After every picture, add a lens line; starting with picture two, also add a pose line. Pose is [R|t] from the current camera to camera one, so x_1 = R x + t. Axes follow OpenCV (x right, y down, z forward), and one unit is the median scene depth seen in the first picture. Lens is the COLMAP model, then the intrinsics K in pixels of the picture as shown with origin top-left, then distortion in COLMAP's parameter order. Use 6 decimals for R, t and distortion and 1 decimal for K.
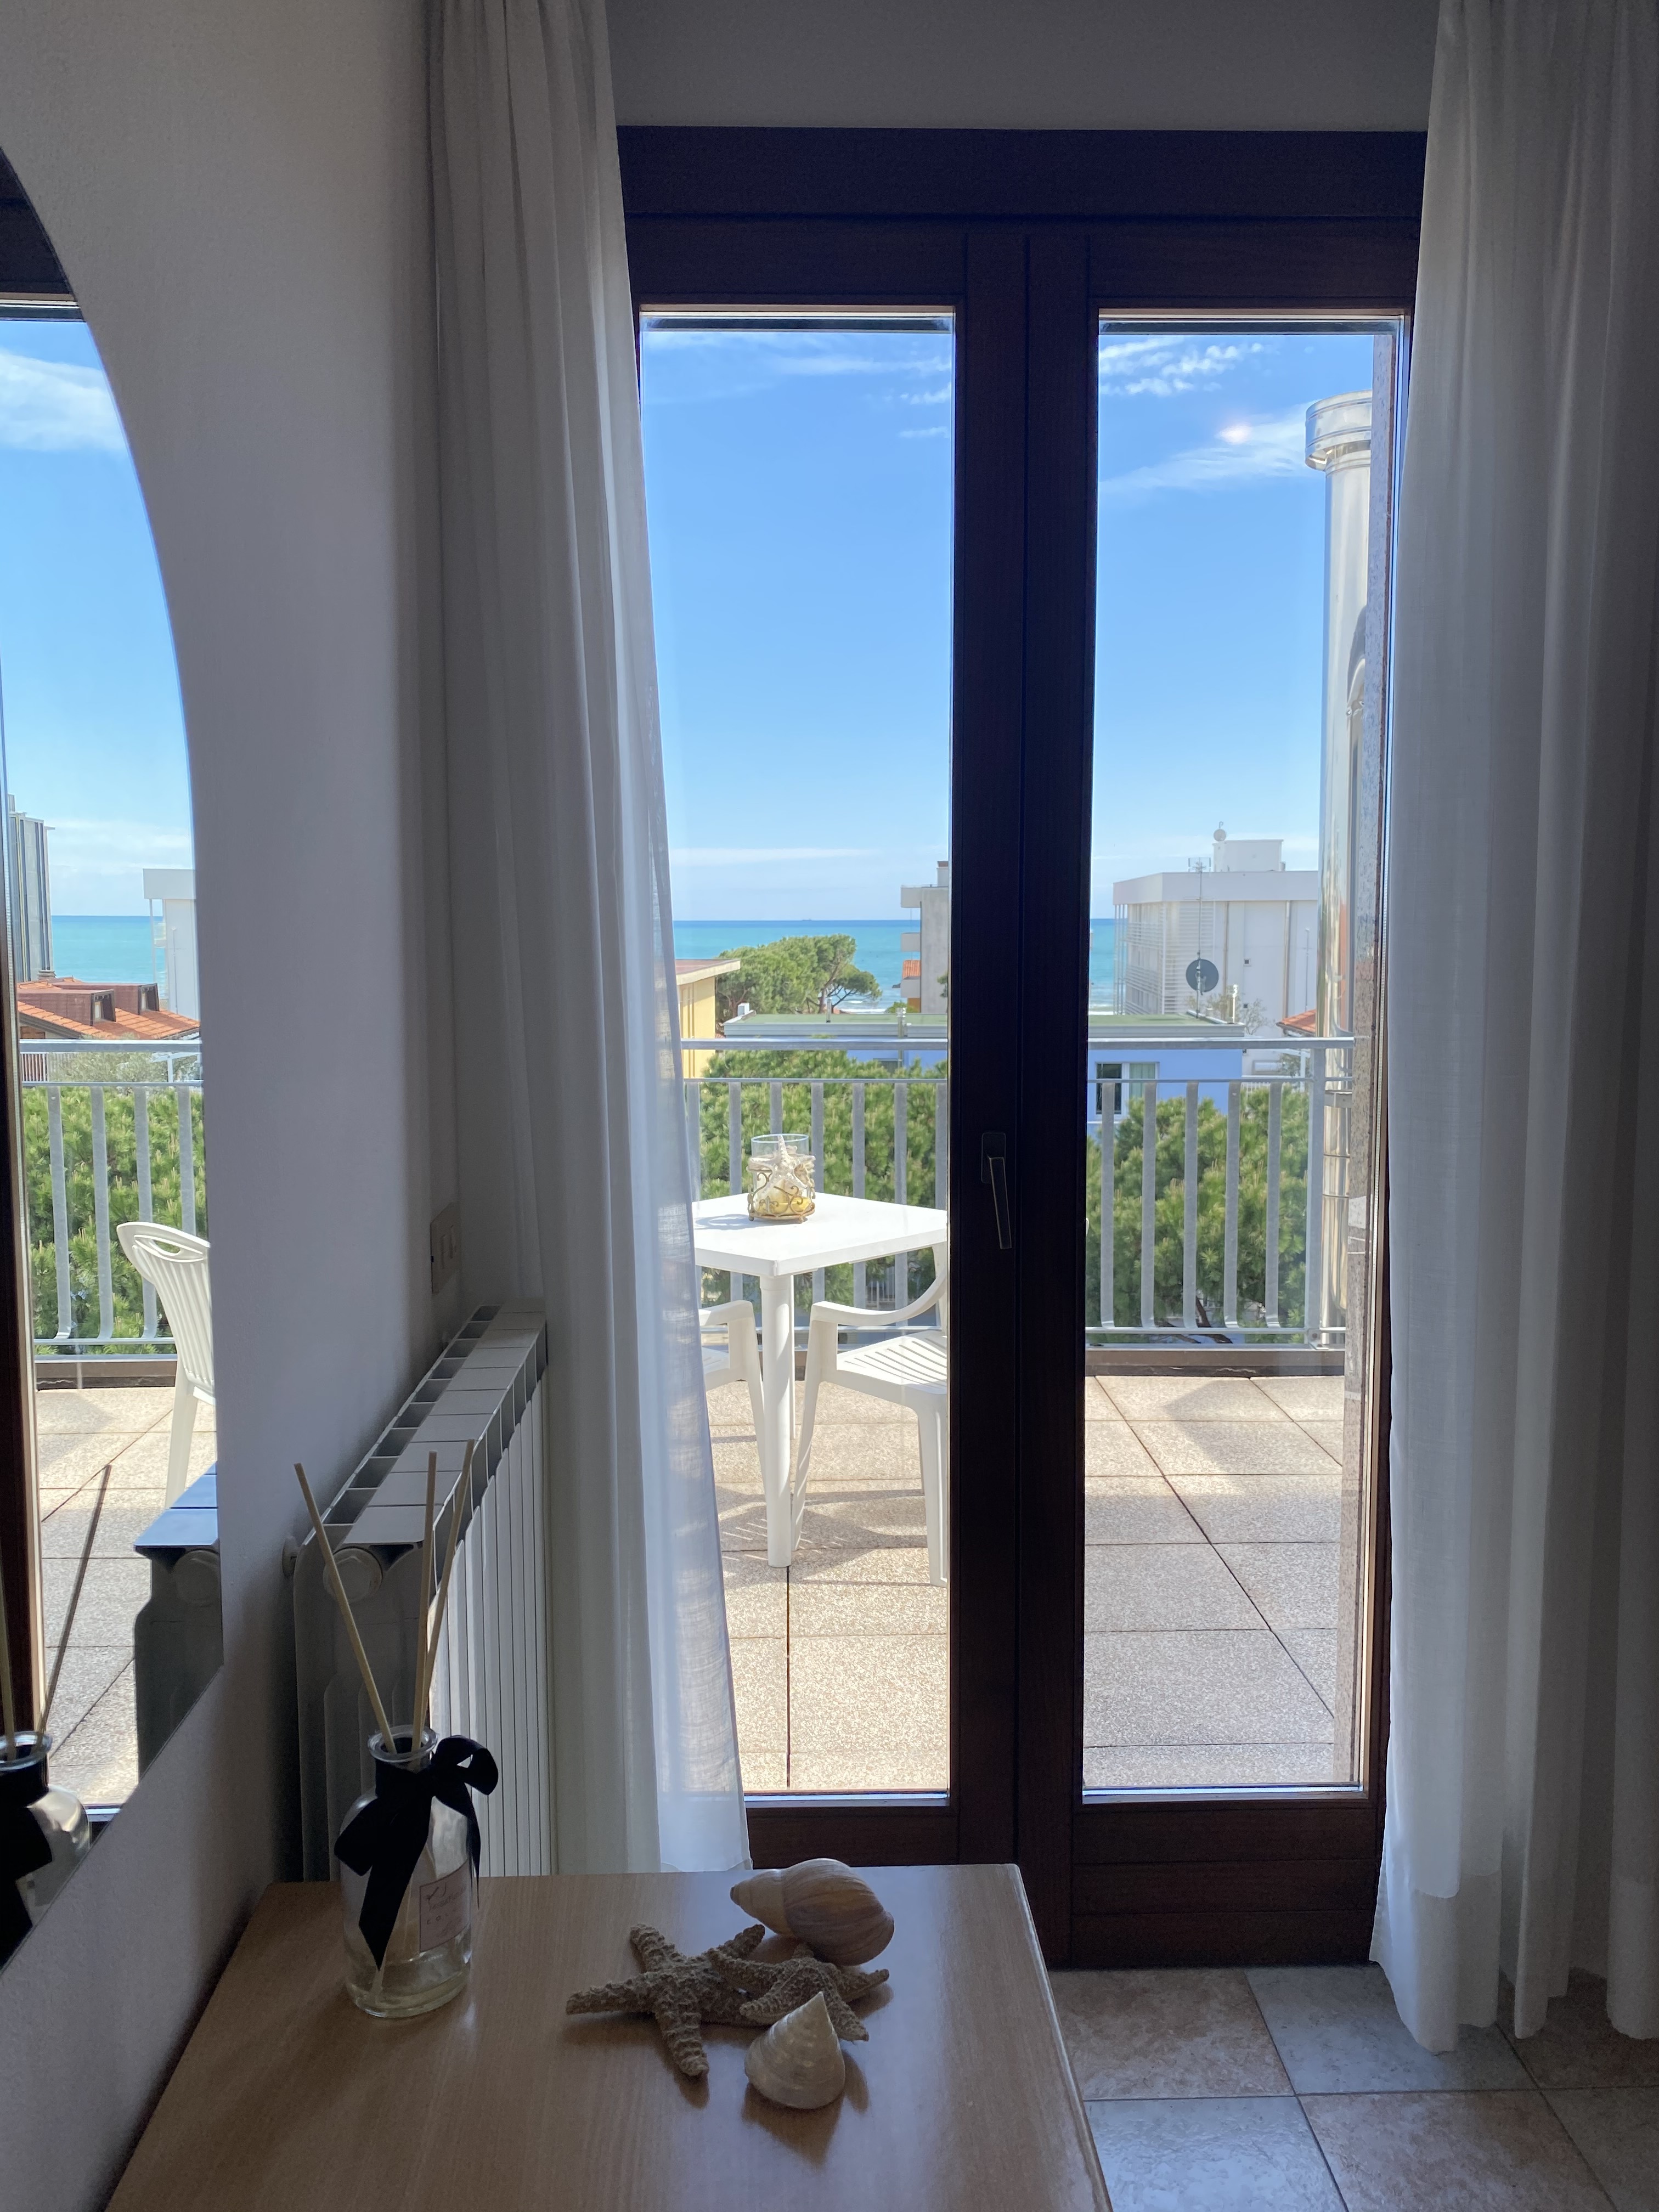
lens RADIAL K [[1725.5, 0, 831.1], [0, 1725.5, 1097.9], [0, 0, 1]] dist [0.006212, -0.016147]
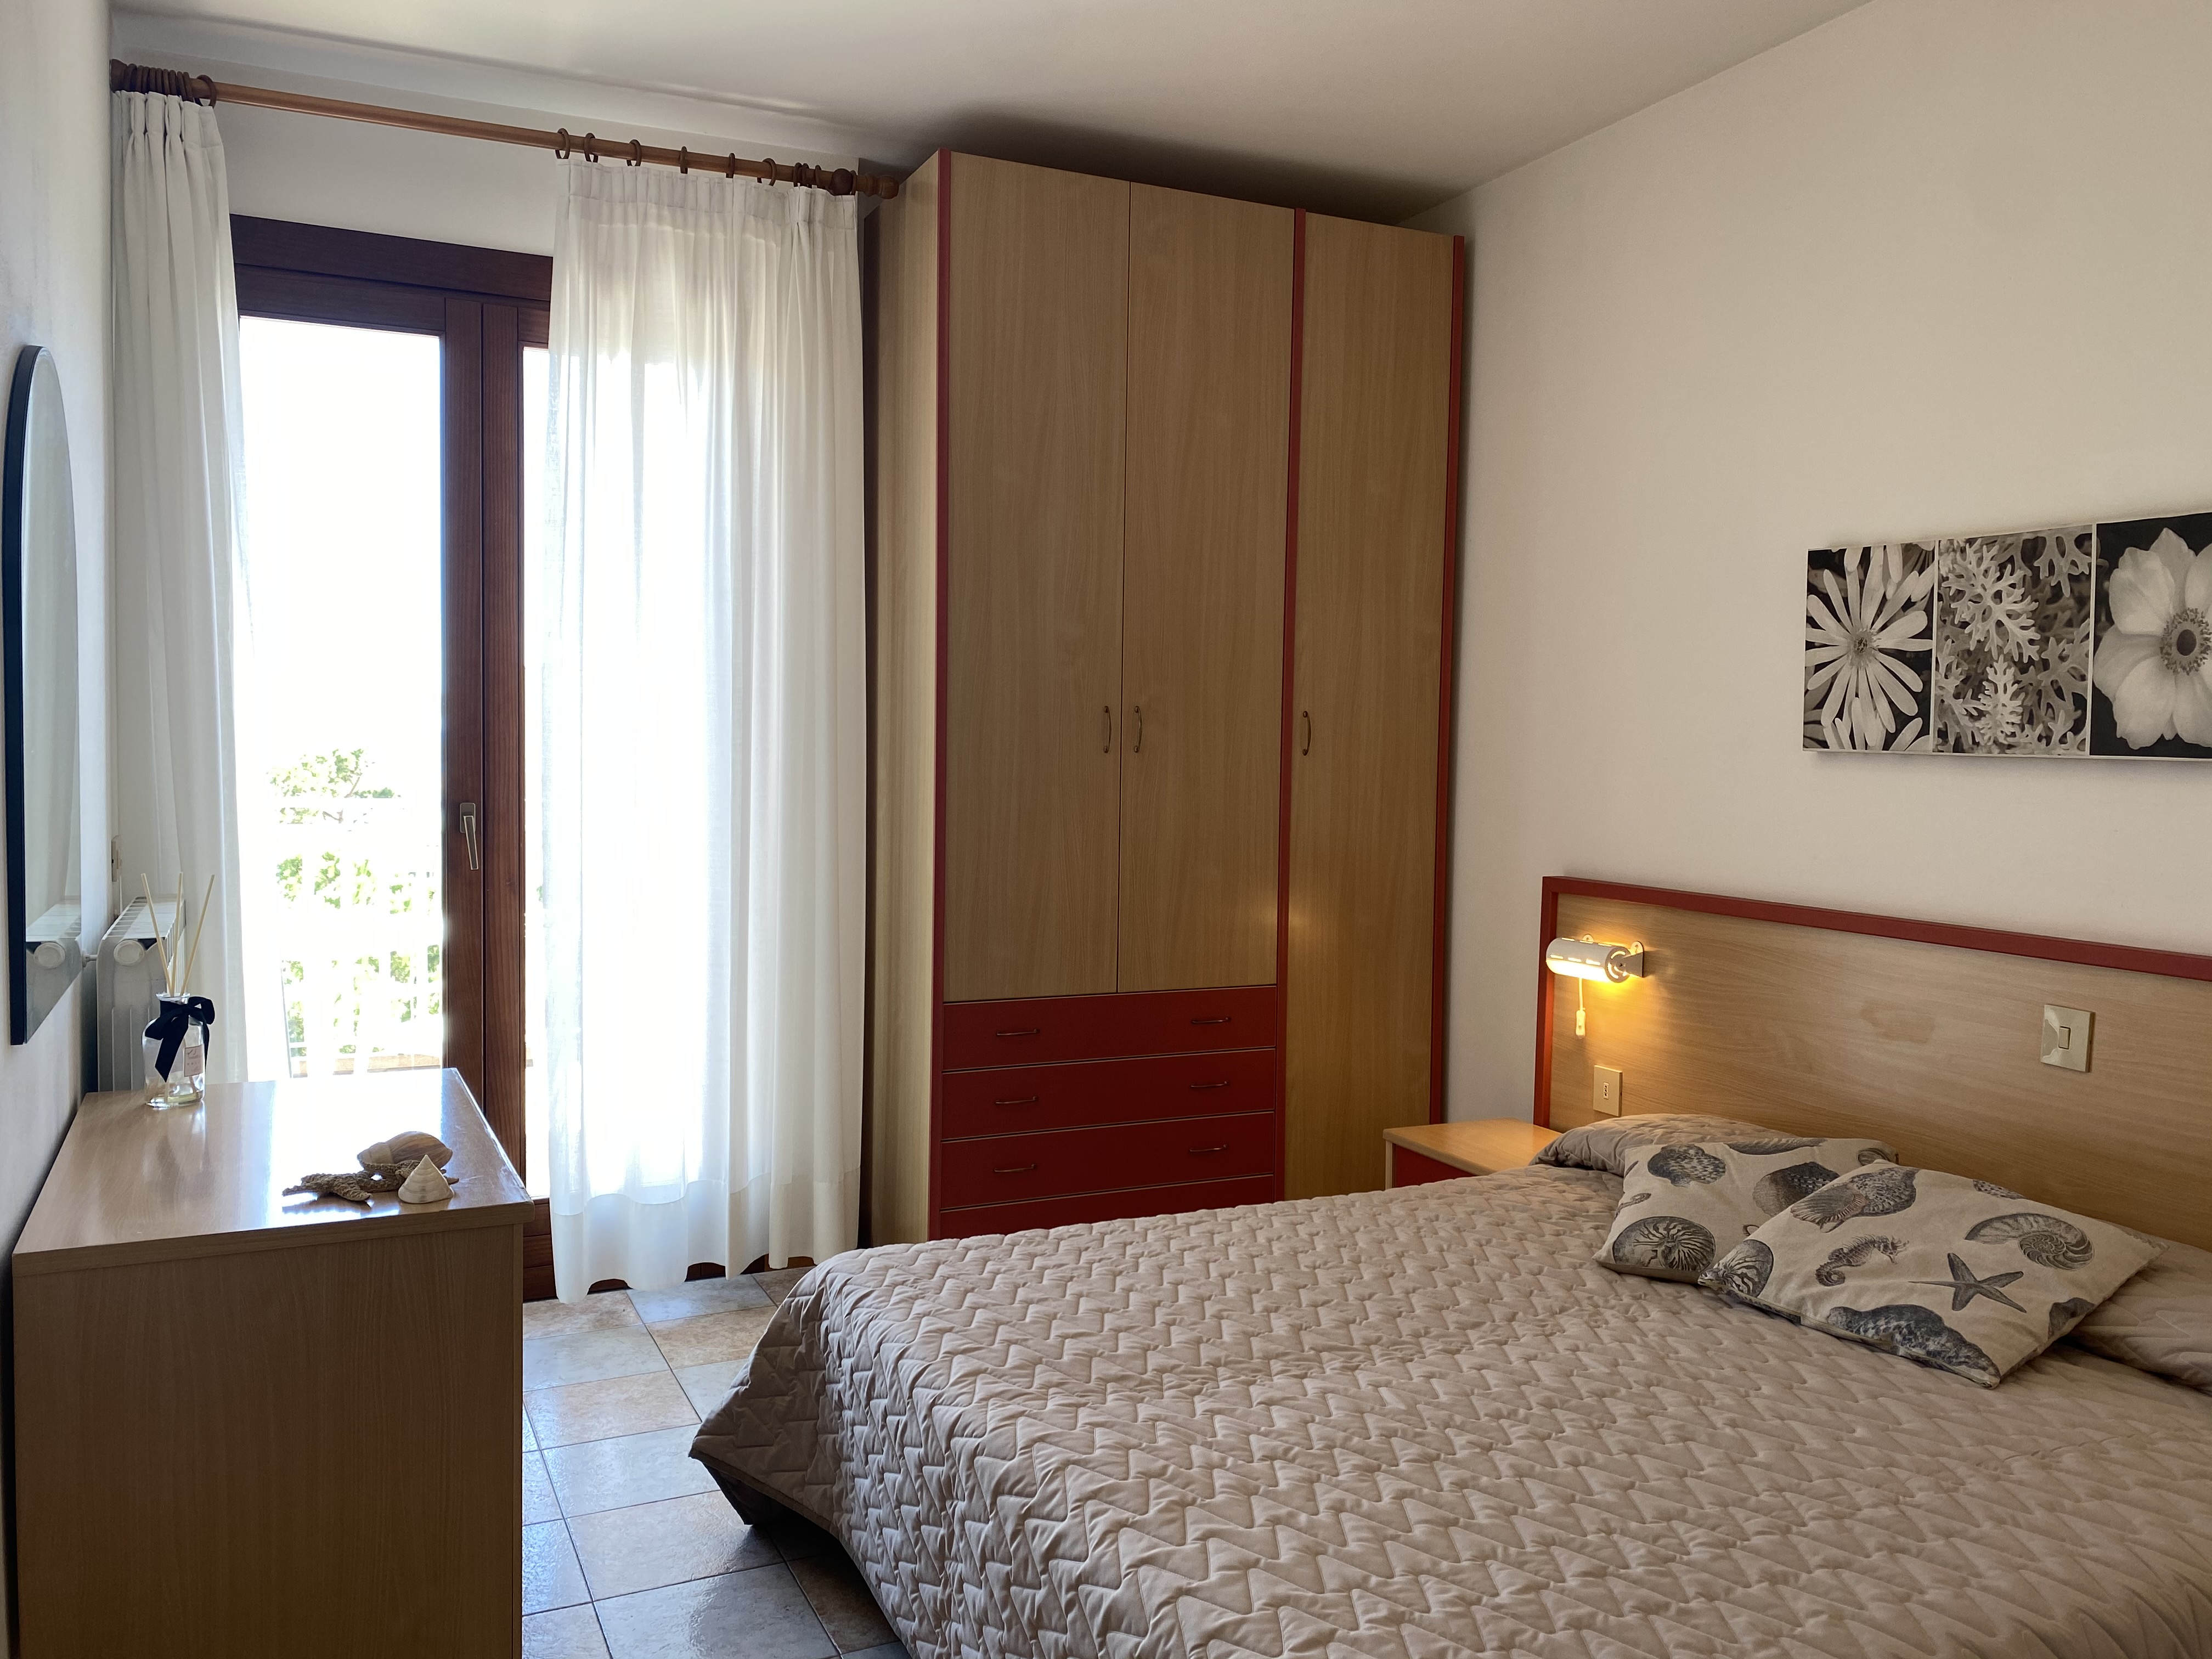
lens RADIAL K [[1725.5, 0, 1101.2], [0, 1725.5, 824.7], [0, 0, 1]] dist [0.006212, -0.016147]
pose [[0.917272, -0.002008, 0.398256, -0.011906], [0.022740, 0.998620, -0.047342, 0.151457], [-0.397611, 0.052482, 0.916052, -0.899733]]
